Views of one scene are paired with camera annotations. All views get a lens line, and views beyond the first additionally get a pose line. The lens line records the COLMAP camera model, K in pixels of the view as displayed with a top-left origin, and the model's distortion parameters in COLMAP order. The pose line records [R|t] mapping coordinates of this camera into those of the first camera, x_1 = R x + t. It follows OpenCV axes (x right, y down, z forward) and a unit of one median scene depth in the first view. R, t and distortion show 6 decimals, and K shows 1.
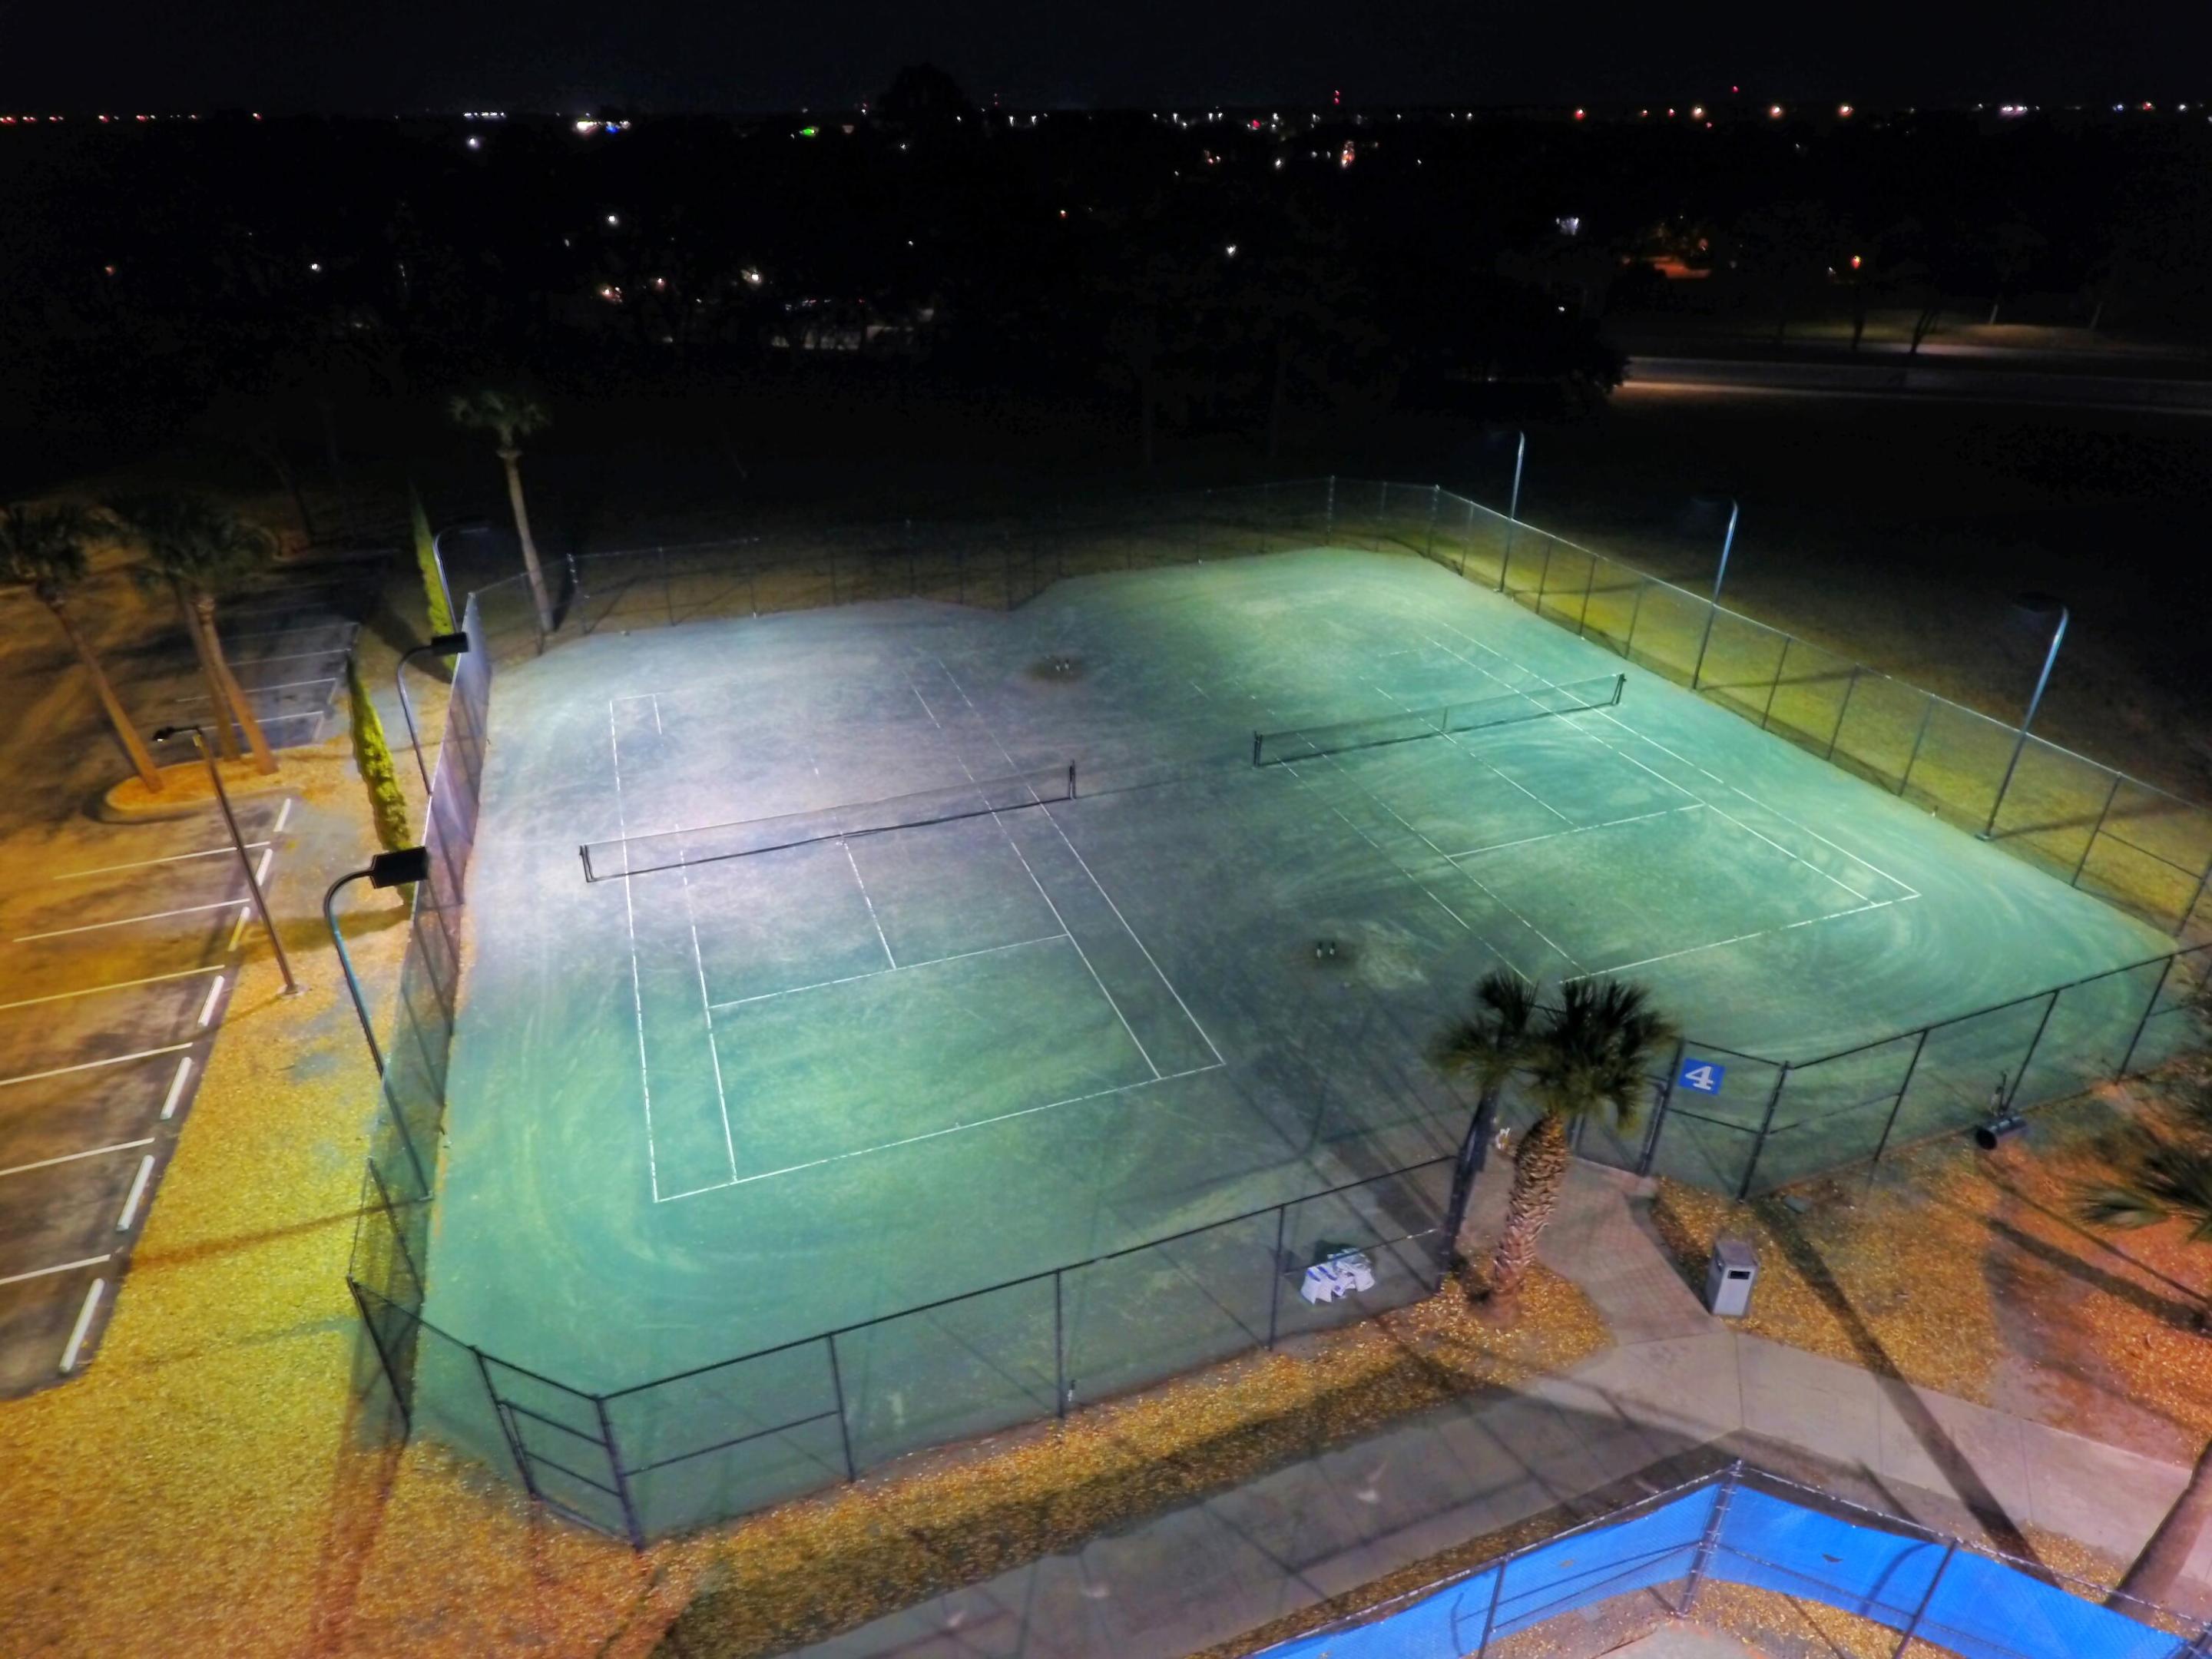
lens RADIAL K [[1299.6, 0, 1081.1], [0, 1299.6, 839.7], [0, 0, 1]] dist [-0.002576, -0.000556]
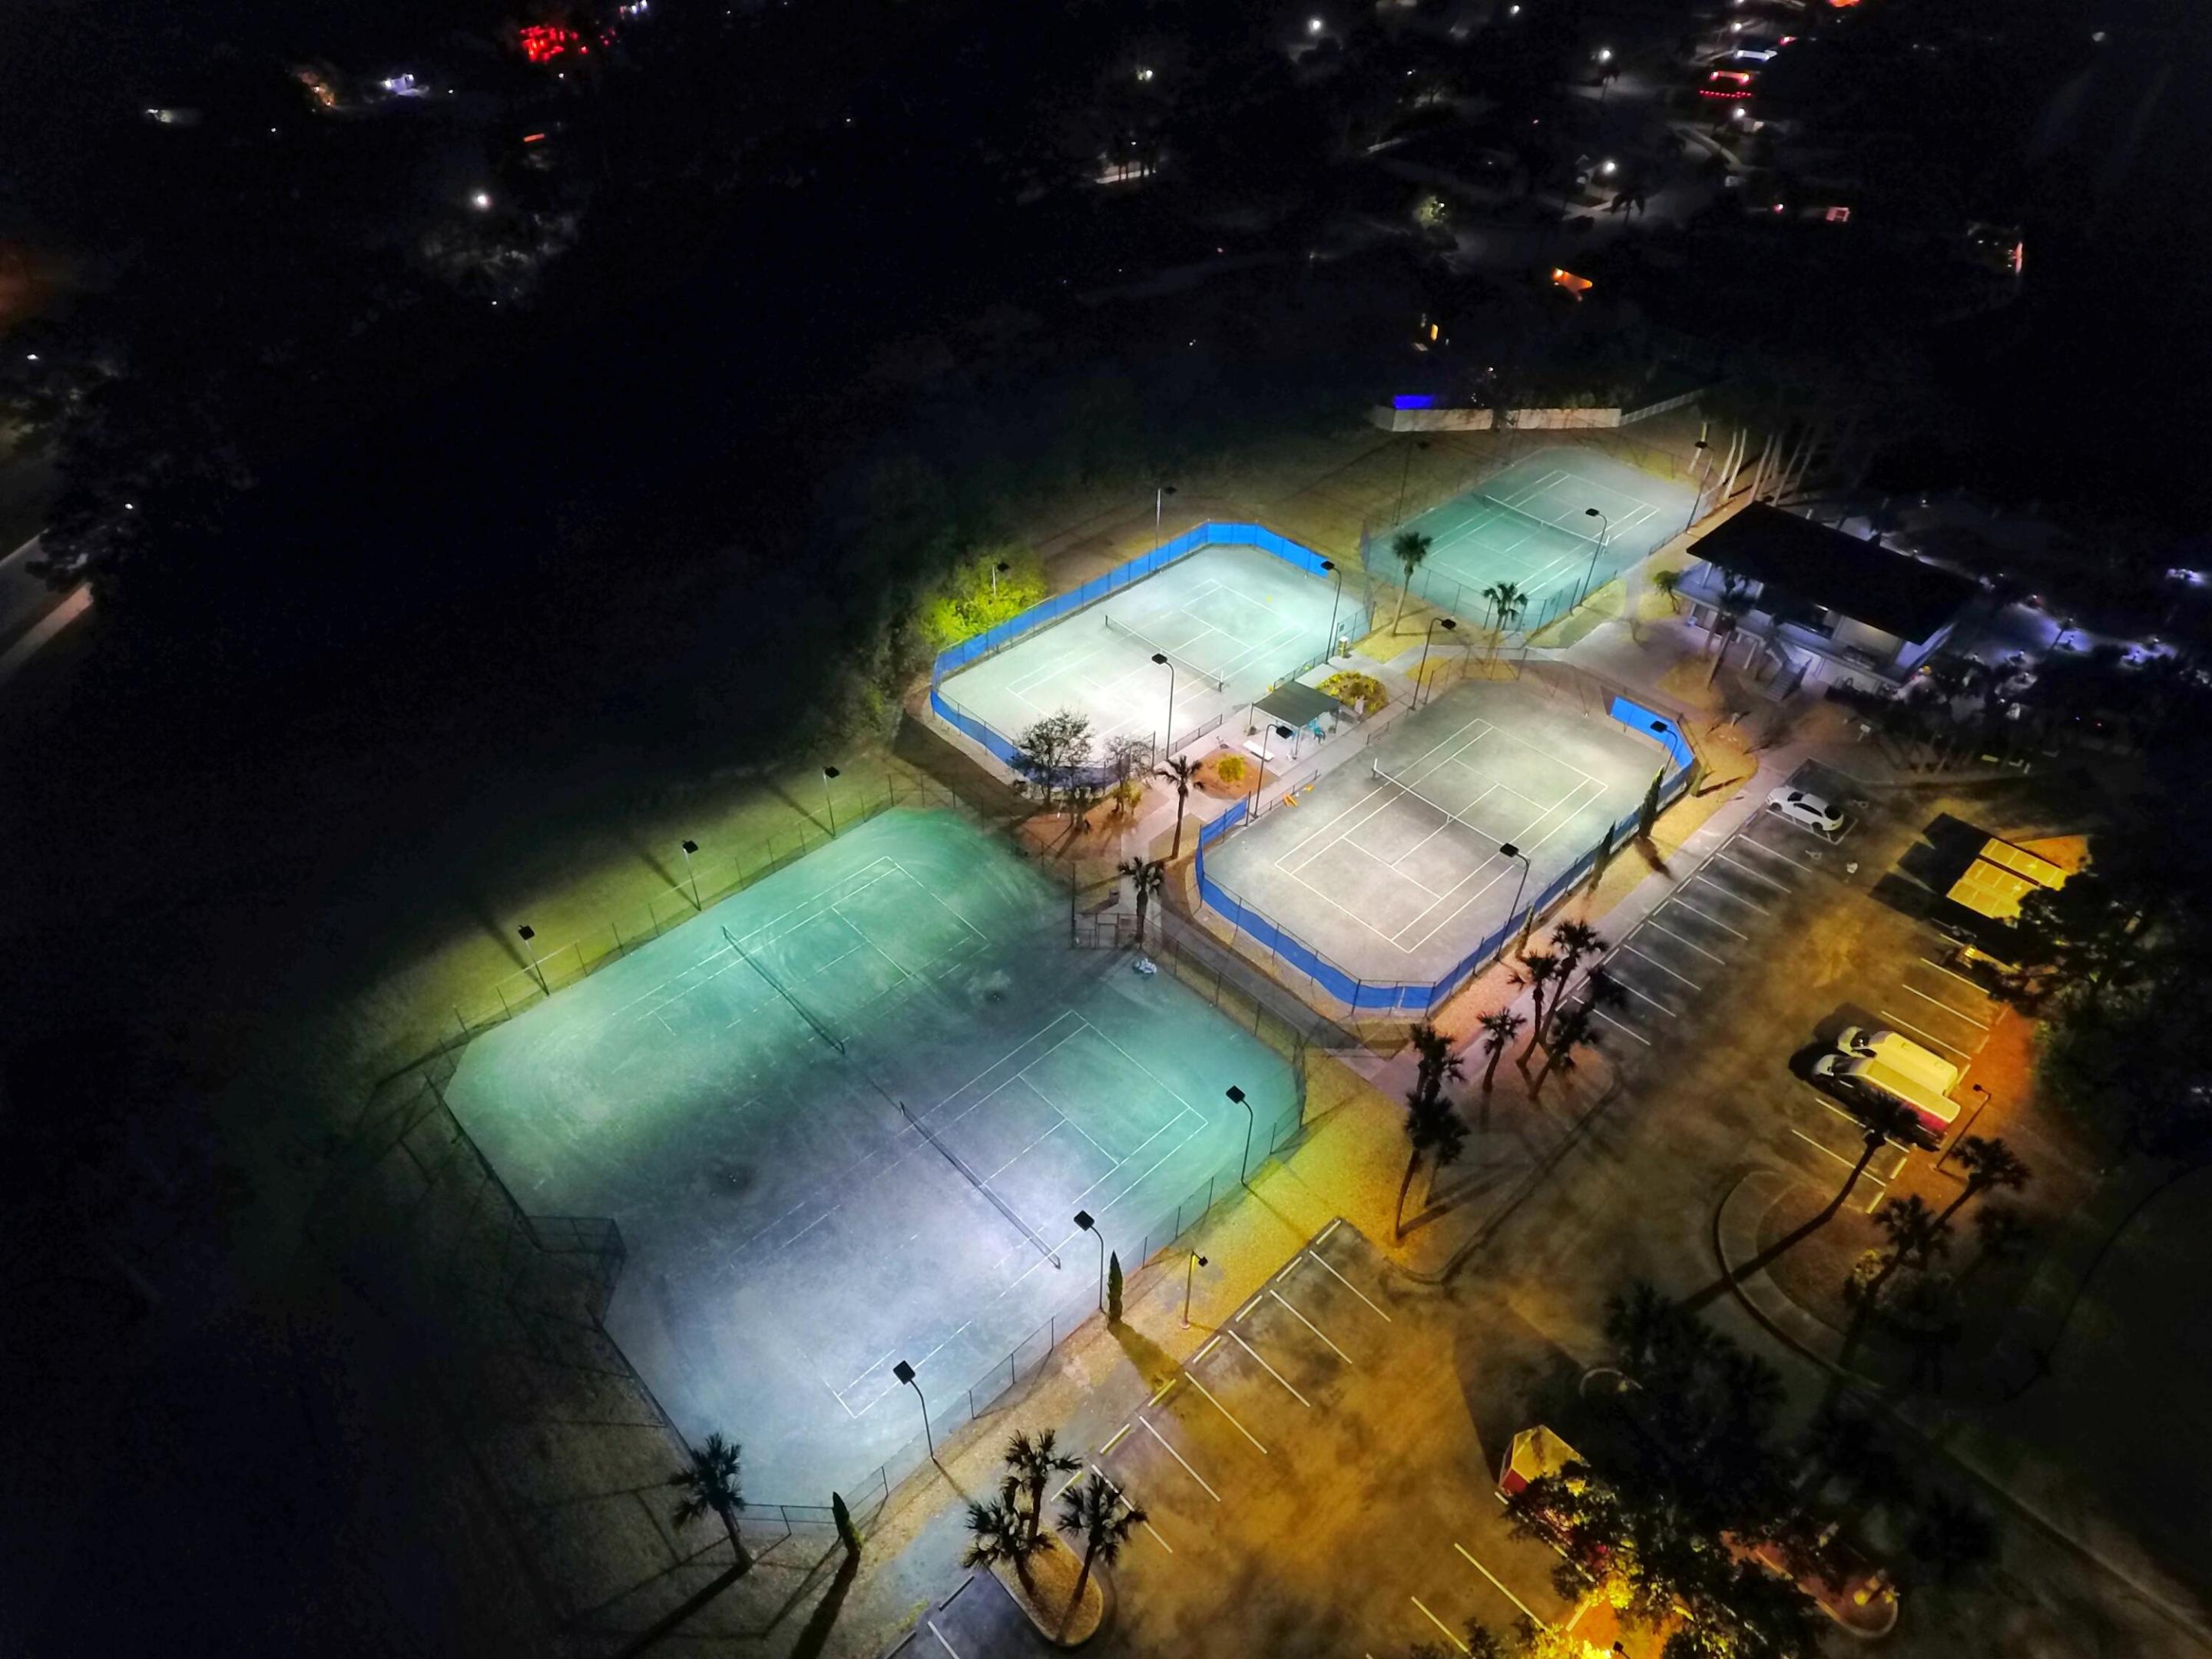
lens RADIAL K [[1299.6, 0, 1081.1], [0, 1299.6, 839.7], [0, 0, 1]] dist [-0.002576, -0.000556]
pose [[-0.403180, -0.610213, 0.681972, -1.315541], [0.446600, 0.519254, 0.728645, -1.705528], [-0.798745, 0.598344, 0.063168, 0.435158]]
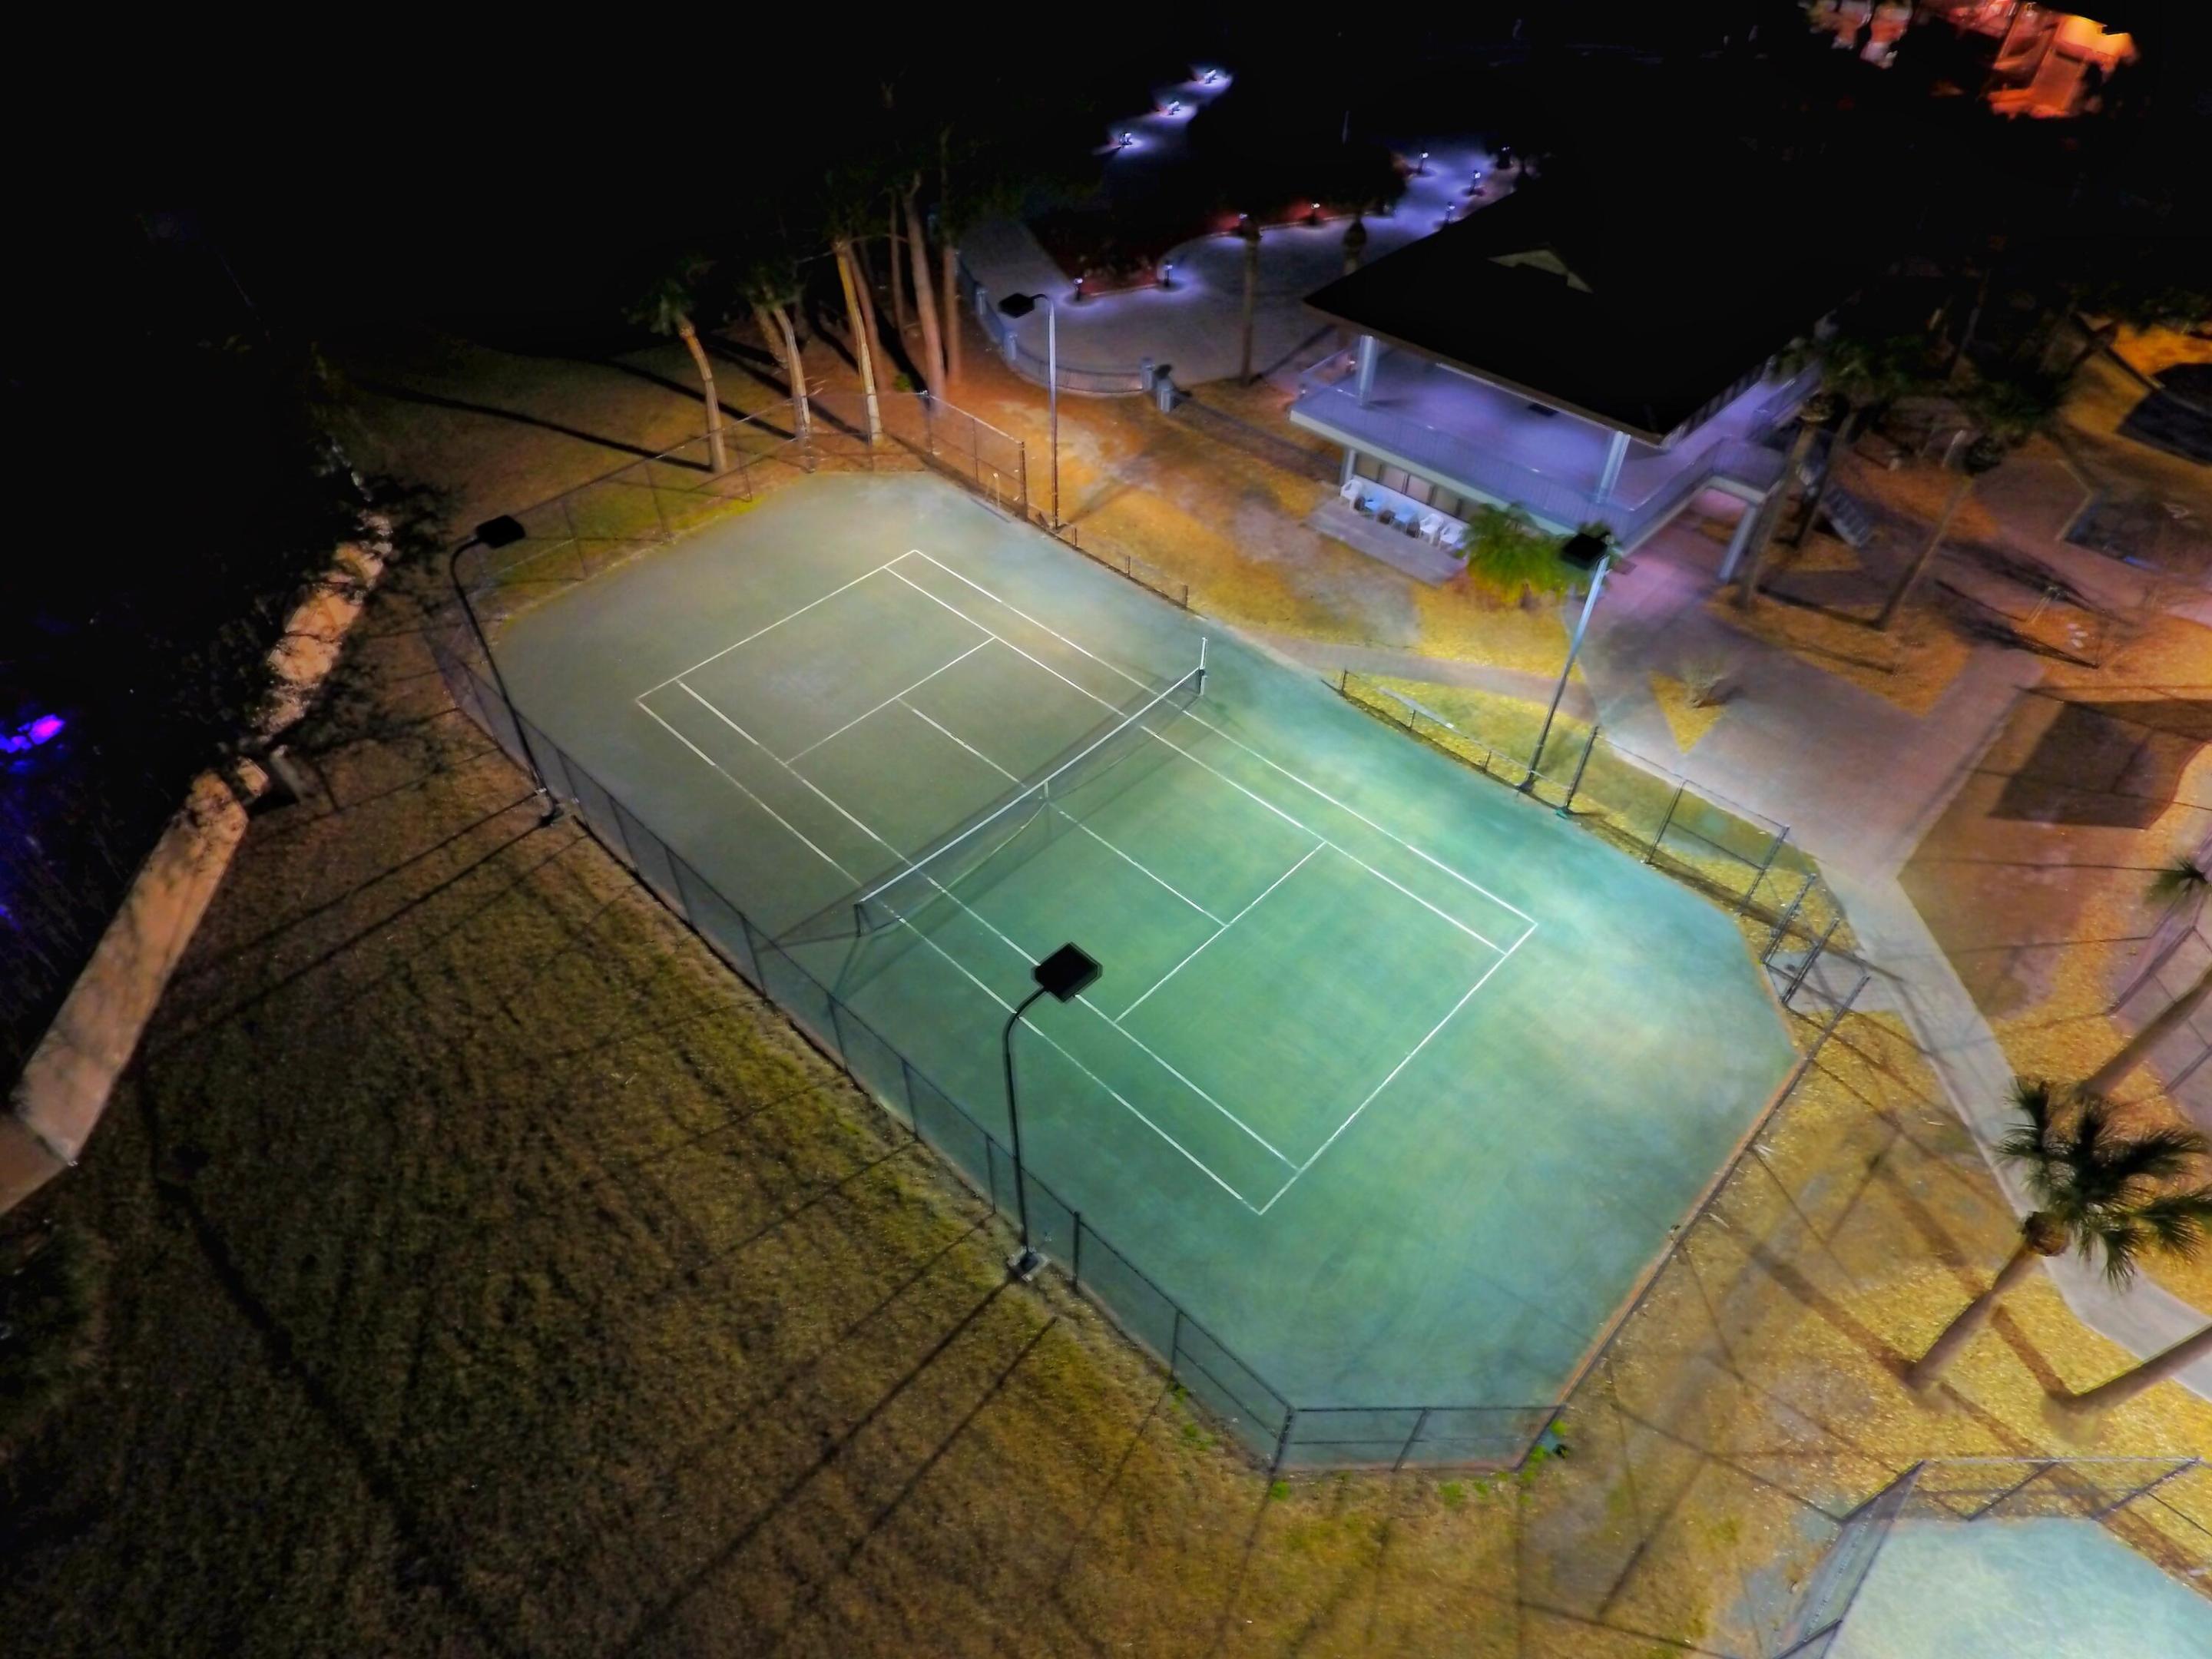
lens RADIAL K [[1278.8, 0, 1076.8], [0, 1278.8, 829.7], [0, 0, 1]] dist [0.000560, -0.000691]
pose [[-0.896322, 0.329196, -0.297047, 1.457938], [-0.204446, 0.287634, 0.935665, 0.074481], [0.393458, 0.899387, -0.190510, -0.649461]]
